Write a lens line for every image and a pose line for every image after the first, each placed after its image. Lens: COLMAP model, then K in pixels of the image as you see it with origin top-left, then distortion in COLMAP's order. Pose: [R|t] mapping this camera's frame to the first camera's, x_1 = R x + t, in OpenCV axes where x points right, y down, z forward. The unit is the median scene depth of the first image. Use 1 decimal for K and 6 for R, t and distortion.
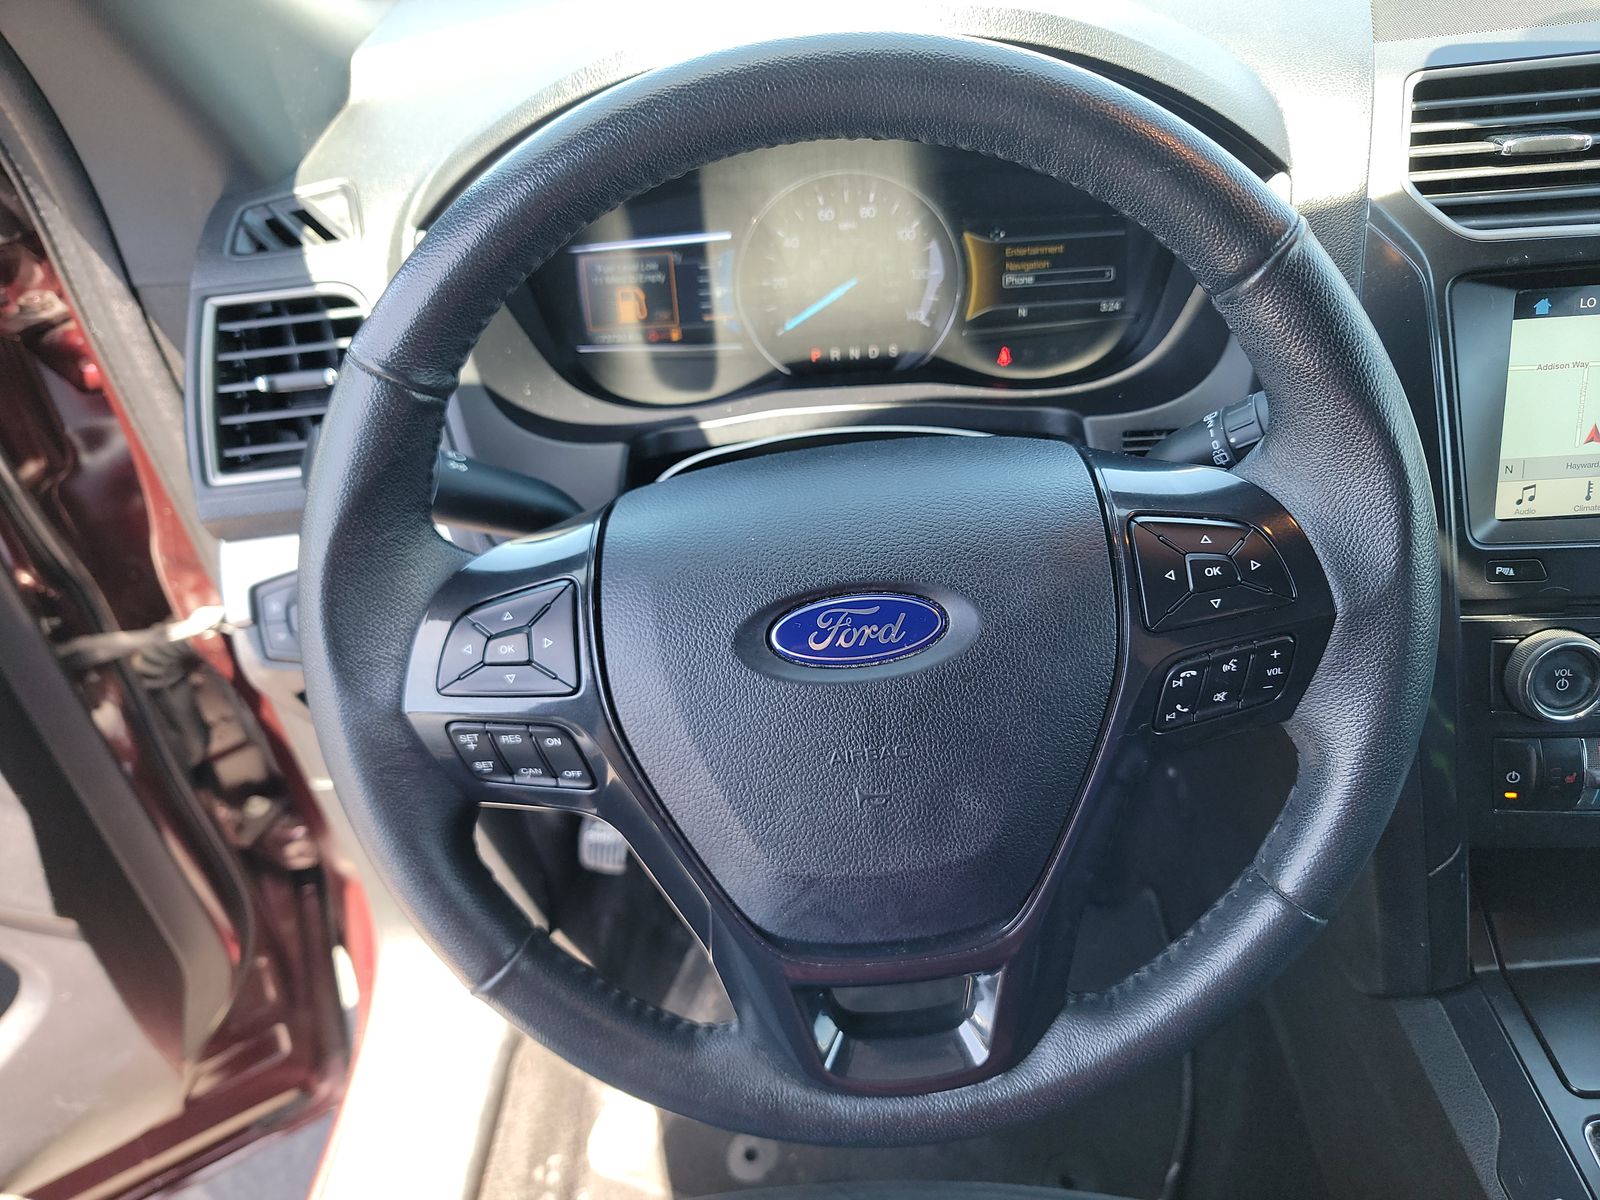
lens RADIAL K [[1090.5, 0, 804.5], [0, 1090.5, 596.2], [0, 0, 1]] dist [0.003369, -0.009926]
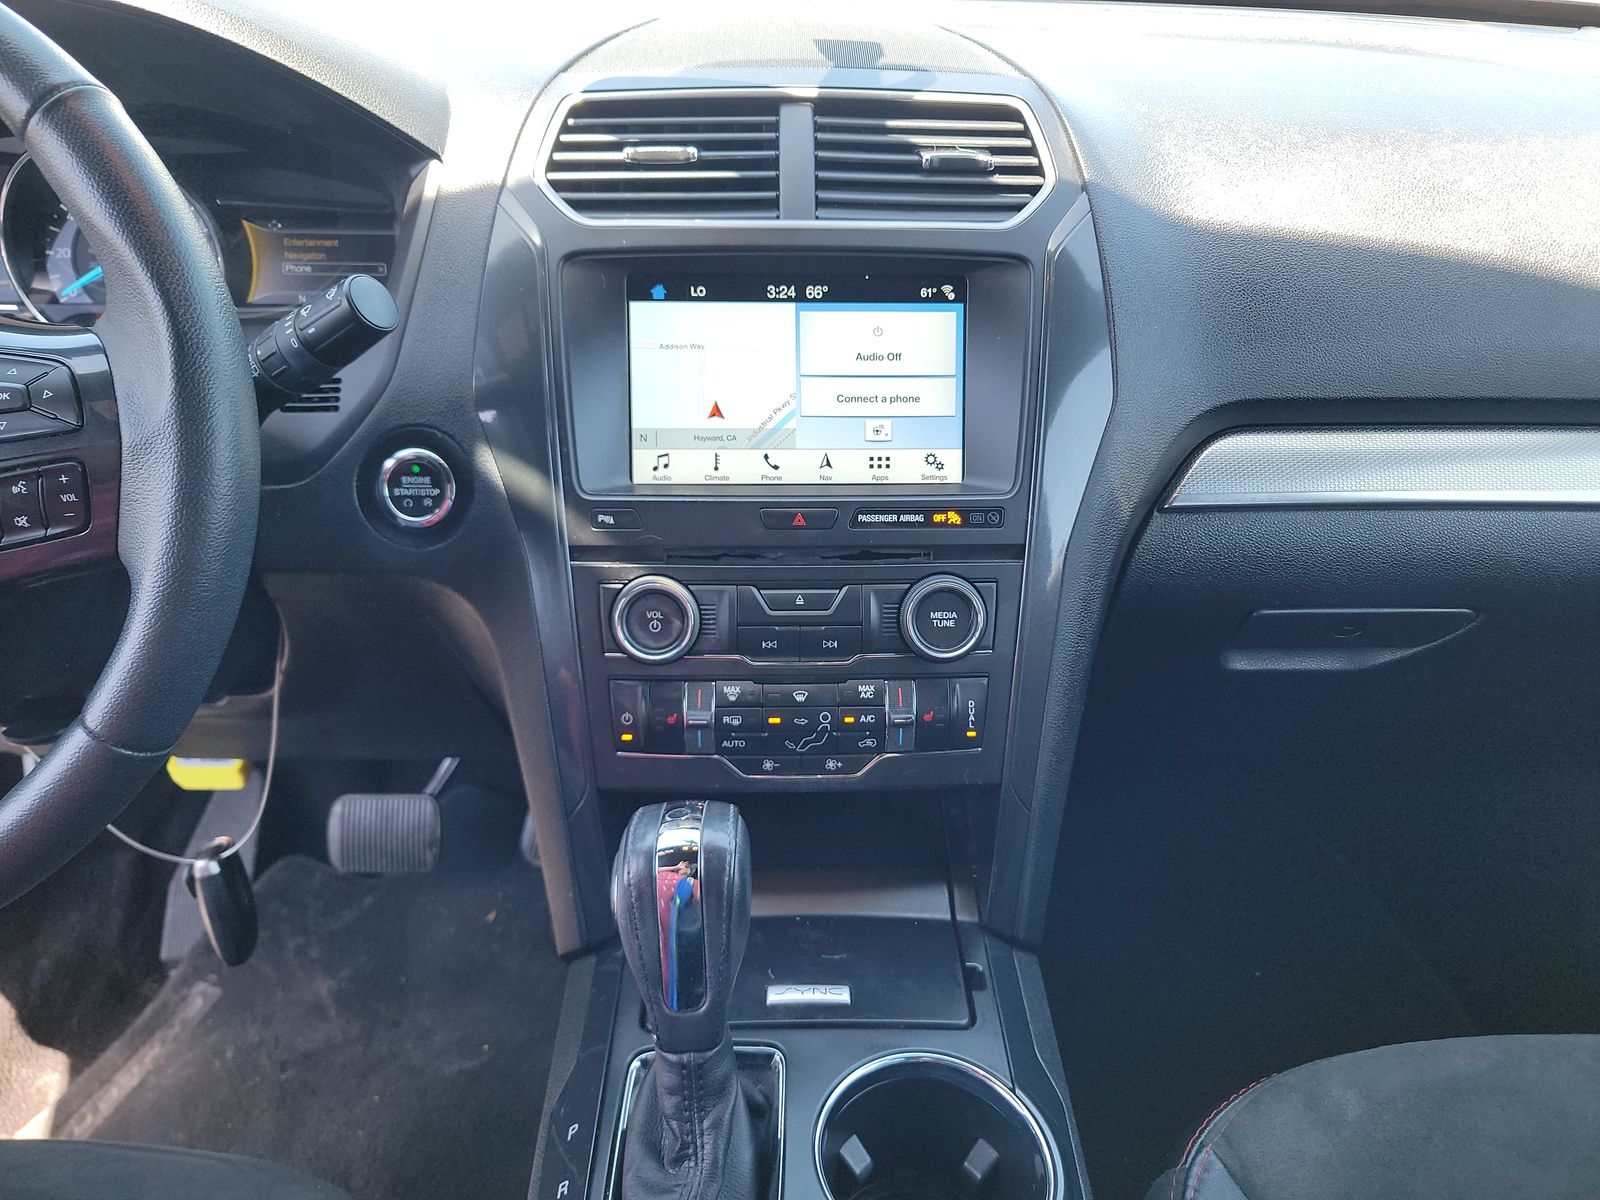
lens RADIAL K [[1090.5, 0, 800.6], [0, 1090.5, 592.1], [0, 0, 1]] dist [0.003369, -0.009926]
pose [[0.993368, 0.055821, 0.100519, 0.721349], [-0.039997, 0.987406, -0.153070, 0.204564], [-0.107797, 0.148034, 0.983090, -0.076555]]
